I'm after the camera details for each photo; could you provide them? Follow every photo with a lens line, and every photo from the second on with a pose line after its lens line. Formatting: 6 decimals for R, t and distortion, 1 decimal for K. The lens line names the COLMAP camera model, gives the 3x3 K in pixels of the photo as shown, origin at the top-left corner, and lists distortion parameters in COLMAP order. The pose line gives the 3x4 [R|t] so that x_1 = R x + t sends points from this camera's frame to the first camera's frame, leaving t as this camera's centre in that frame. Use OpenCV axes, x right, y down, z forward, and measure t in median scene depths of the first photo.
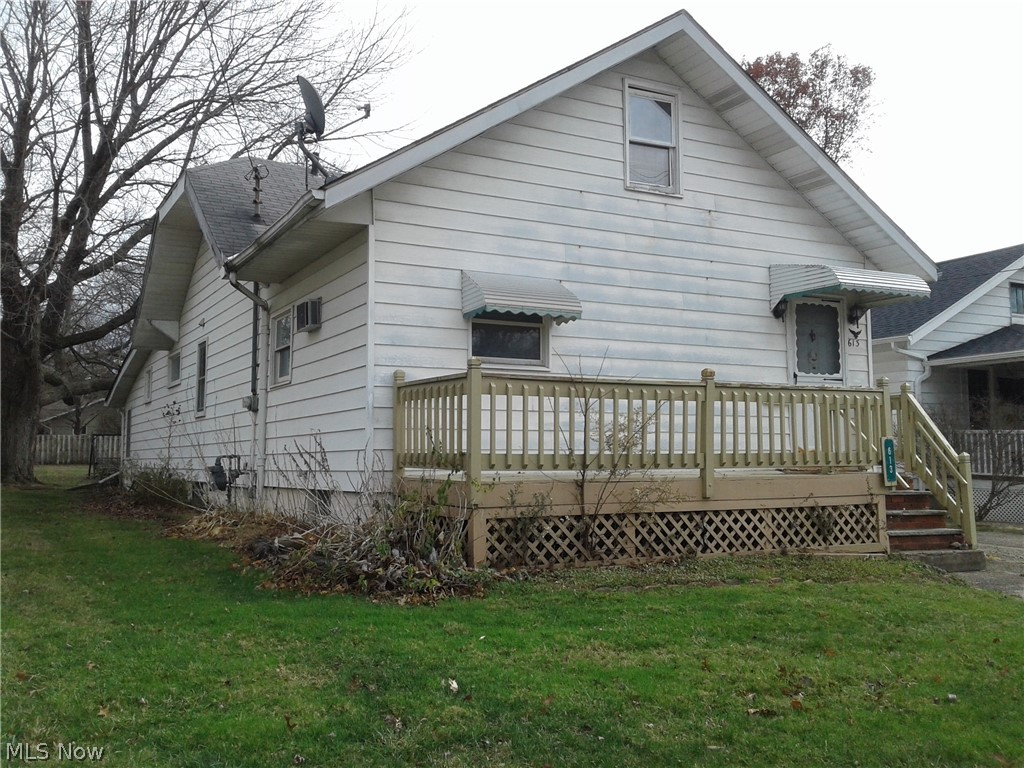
lens RADIAL K [[962.3, 0, 510.9], [0, 962.3, 383.4], [0, 0, 1]] dist [0.021595, 0.000000]
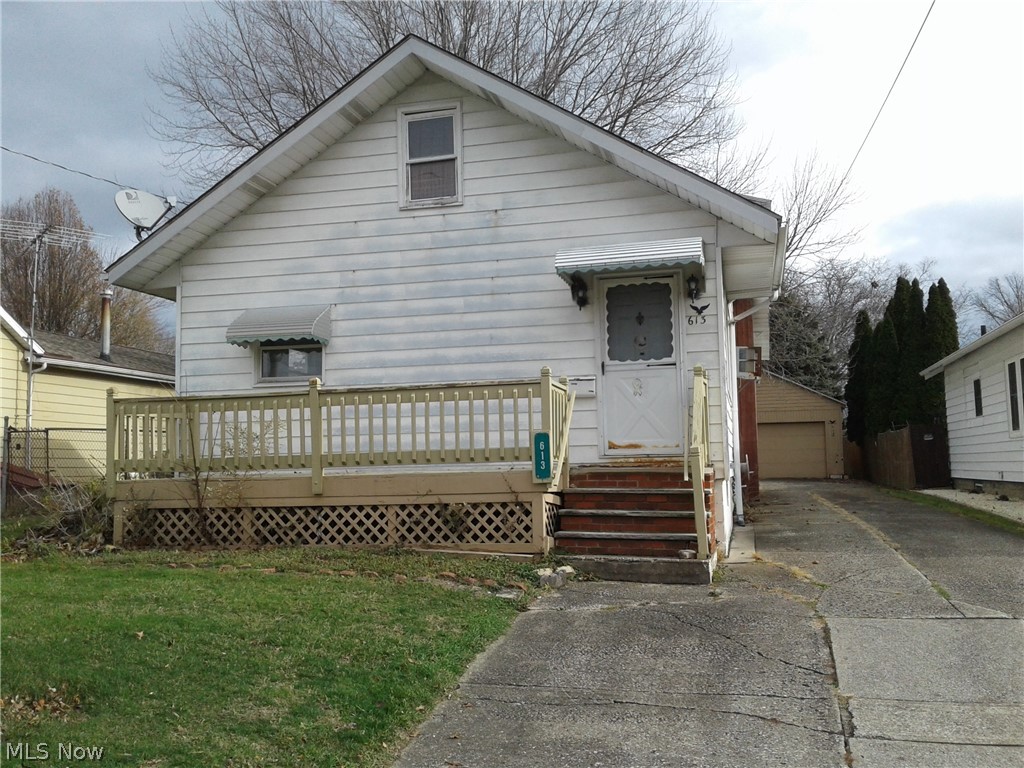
lens RADIAL K [[962.3, 0, 514.5], [0, 962.3, 382.2], [0, 0, 1]] dist [0.021595, 0.000000]
pose [[0.752573, -0.068741, -0.654911, 1.037685], [0.071684, 0.997178, -0.022292, 0.028561], [0.654596, -0.030171, 0.755377, 0.294912]]
